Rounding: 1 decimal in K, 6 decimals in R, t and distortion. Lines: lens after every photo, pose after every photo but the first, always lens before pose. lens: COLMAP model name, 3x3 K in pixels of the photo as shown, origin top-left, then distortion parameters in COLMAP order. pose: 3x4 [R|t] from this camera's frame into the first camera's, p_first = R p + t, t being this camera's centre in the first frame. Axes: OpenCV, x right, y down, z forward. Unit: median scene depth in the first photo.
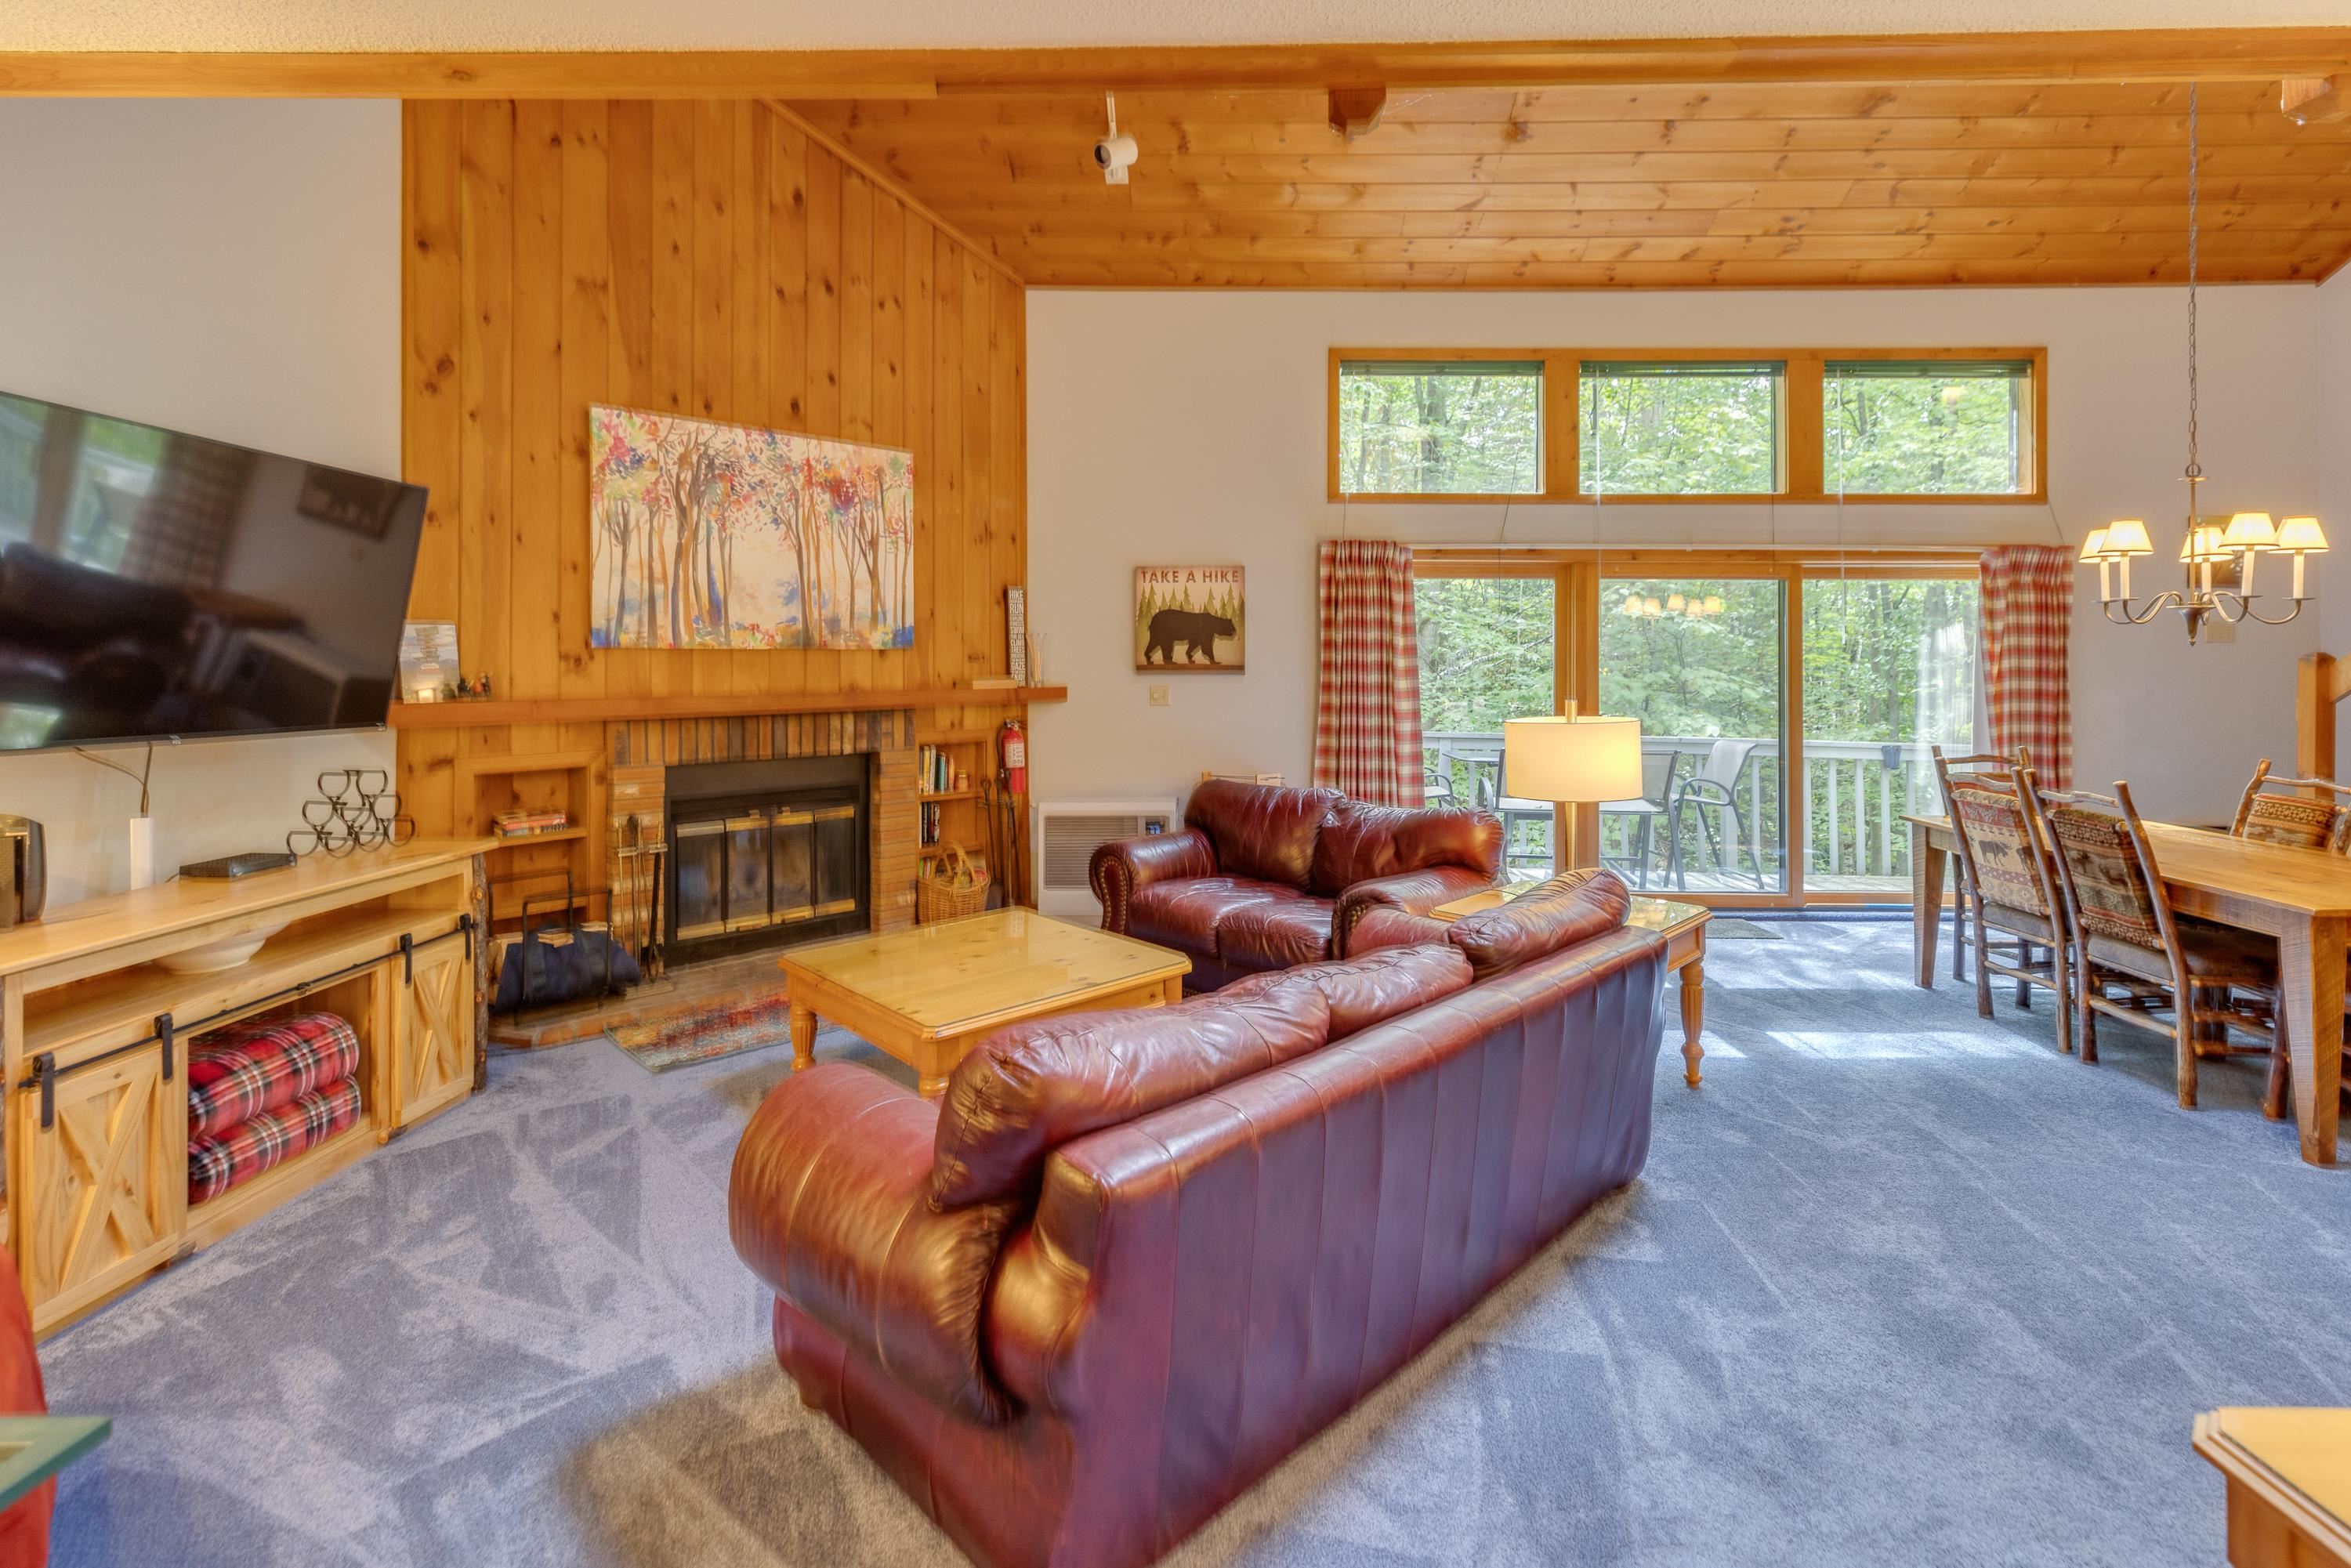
lens RADIAL K [[1102.0, 0, 1178.7], [0, 1102.0, 658.7], [0, 0, 1]] dist [0.005596, 0.000386]
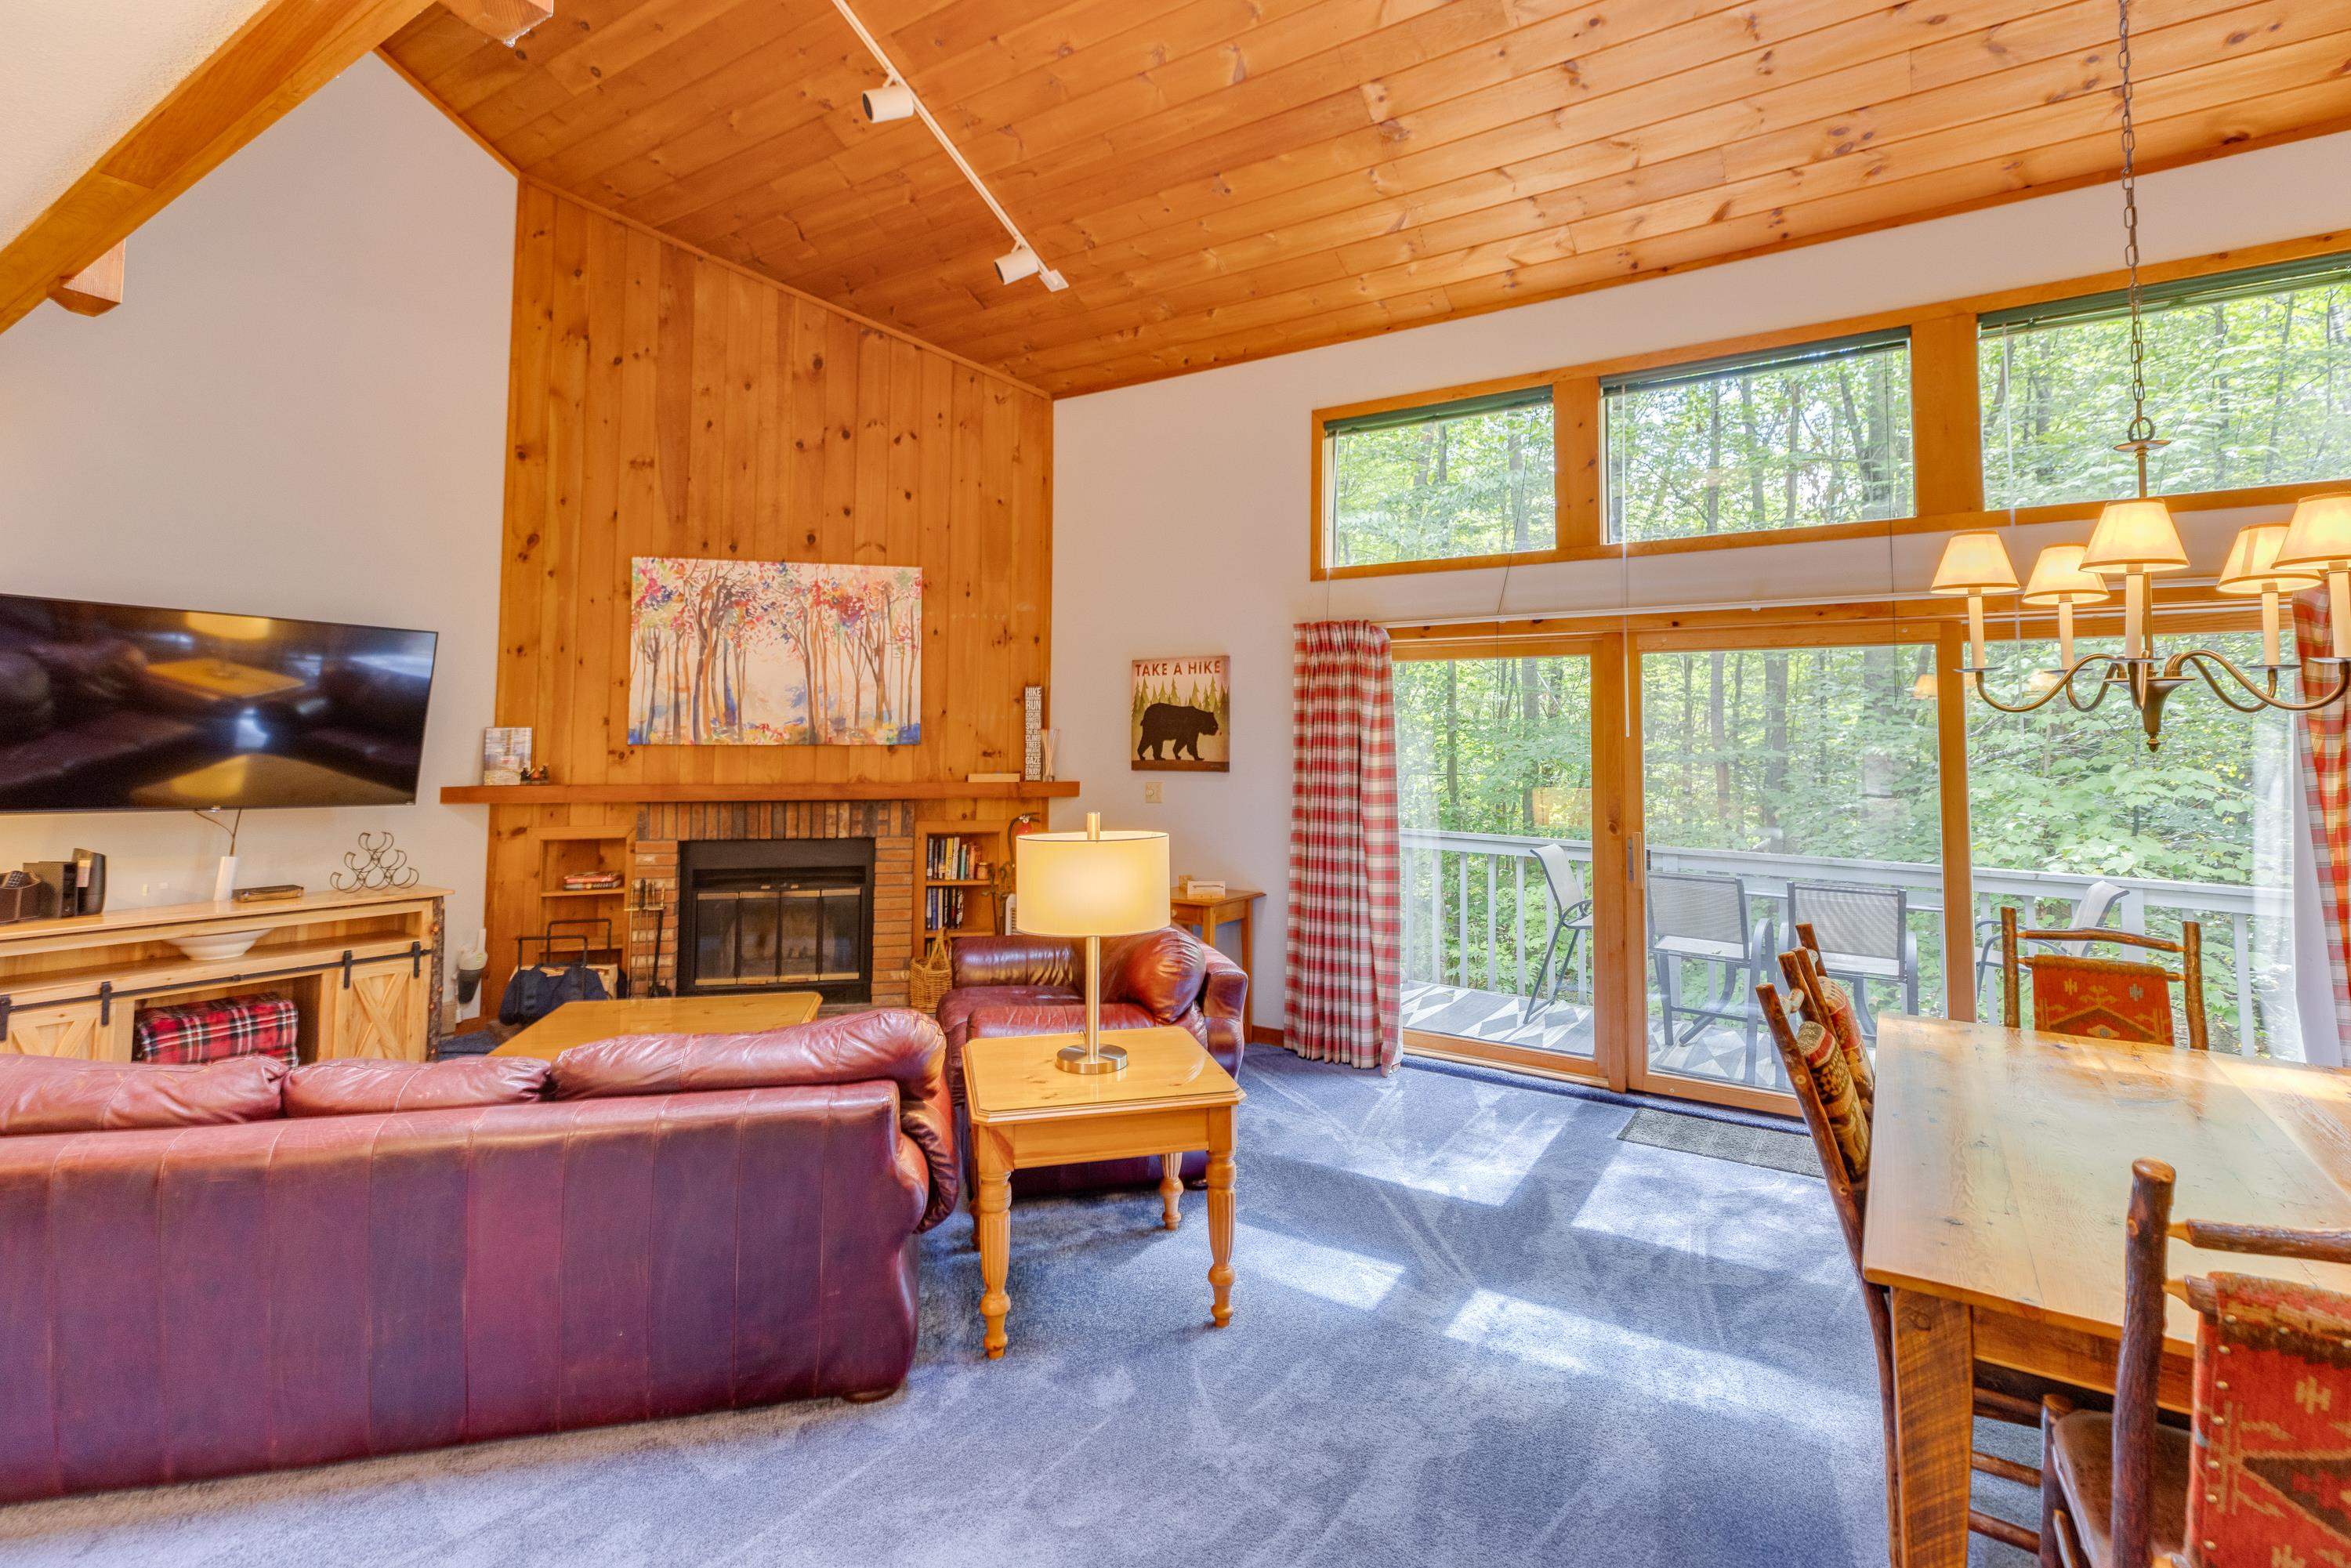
lens RADIAL K [[1102.0, 0, 1165.7], [0, 1102.0, 682.1], [0, 0, 1]] dist [0.005596, 0.000386]
pose [[0.848852, -0.028760, -0.527847, 0.572452], [-0.003729, 0.998168, -0.060382, -0.006625], [0.528617, 0.053223, 0.847190, 0.208902]]
